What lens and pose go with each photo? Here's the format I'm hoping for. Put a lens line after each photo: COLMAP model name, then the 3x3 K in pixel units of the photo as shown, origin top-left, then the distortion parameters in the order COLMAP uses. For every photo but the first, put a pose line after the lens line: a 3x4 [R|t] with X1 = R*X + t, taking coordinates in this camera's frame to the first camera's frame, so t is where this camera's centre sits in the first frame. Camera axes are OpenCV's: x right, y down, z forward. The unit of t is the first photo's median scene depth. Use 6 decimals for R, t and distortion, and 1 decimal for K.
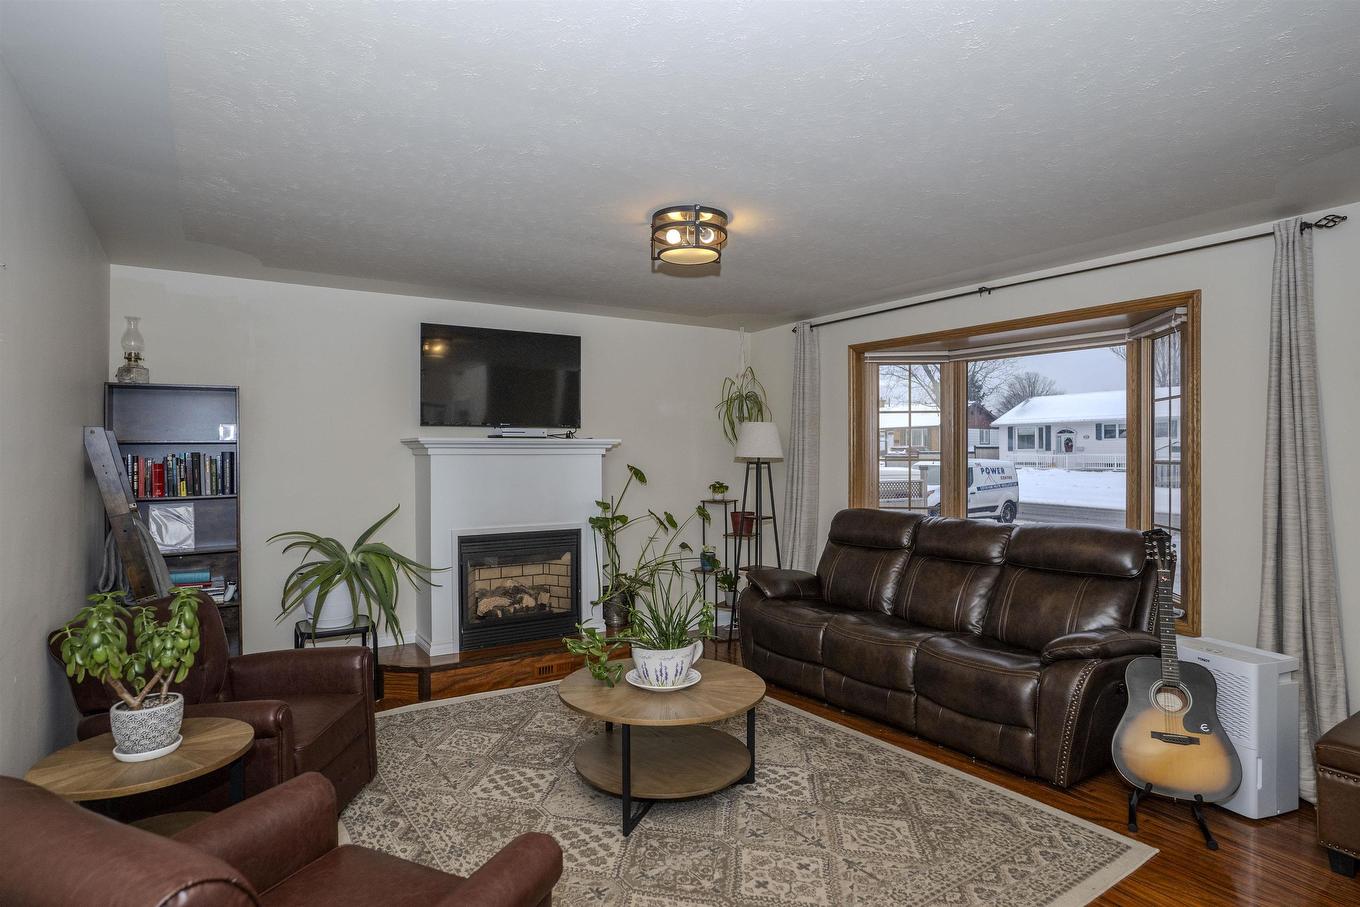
lens RADIAL K [[753.5, 0, 684.7], [0, 753.5, 455.9], [0, 0, 1]] dist [-0.073178, 0.058076]
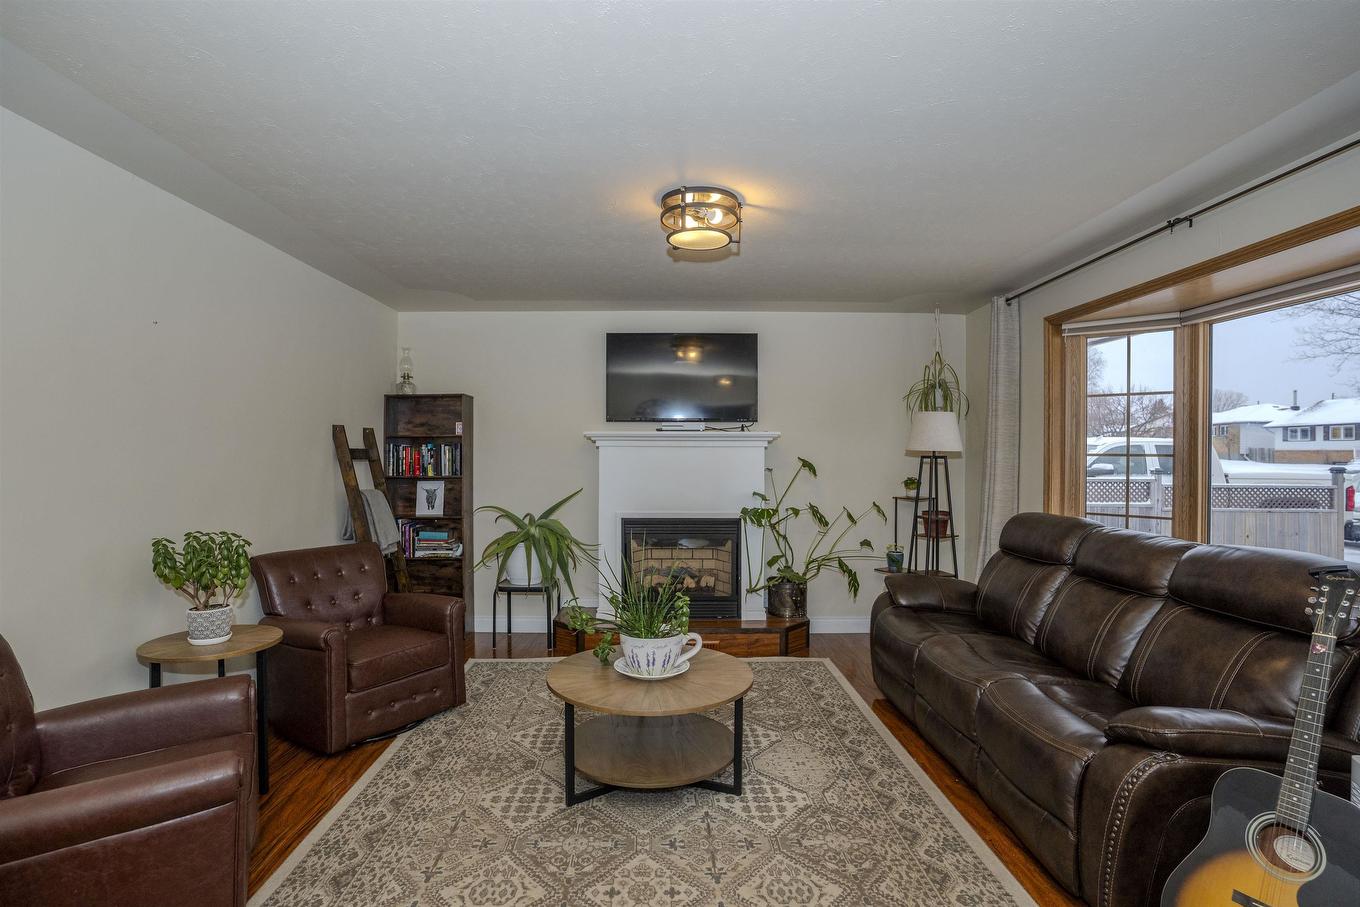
lens RADIAL K [[686.4, 0, 680.7], [0, 686.4, 454.7], [0, 0, 1]] dist [-0.085602, 0.042861]
pose [[0.832189, 0.007670, -0.554439, 0.347473], [-0.007438, 0.999969, 0.002670, 0.007705], [0.554443, 0.001902, 0.832220, 0.180598]]
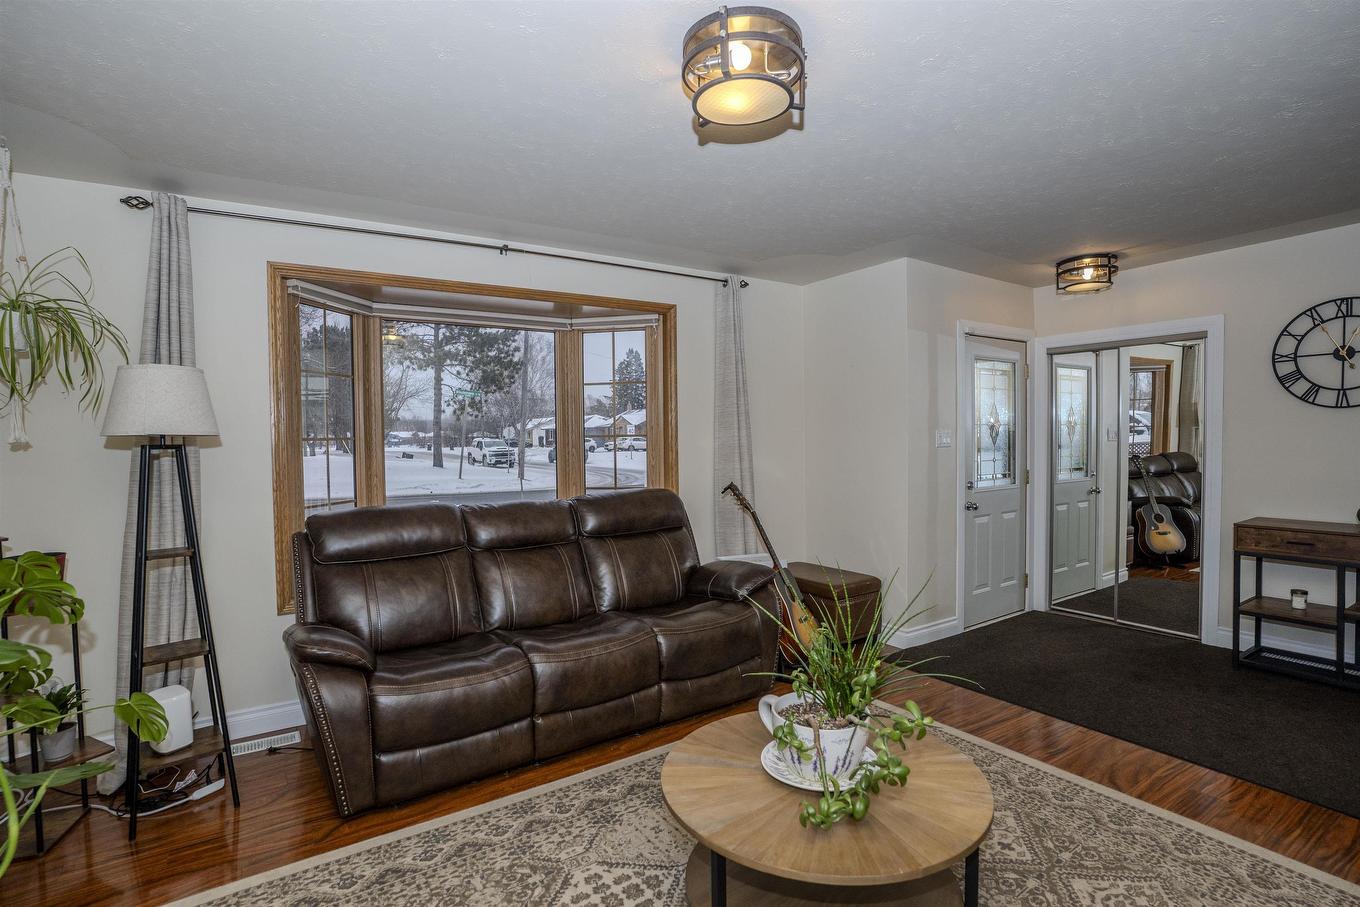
lens RADIAL K [[664.8, 0, 684.5], [0, 664.8, 457.2], [0, 0, 1]] dist [-0.077932, 0.035608]
pose [[0.005786, -0.029795, 0.999539, -0.397742], [0.016677, 0.999420, 0.029695, 0.011774], [-0.999844, 0.016498, 0.006280, 0.759162]]
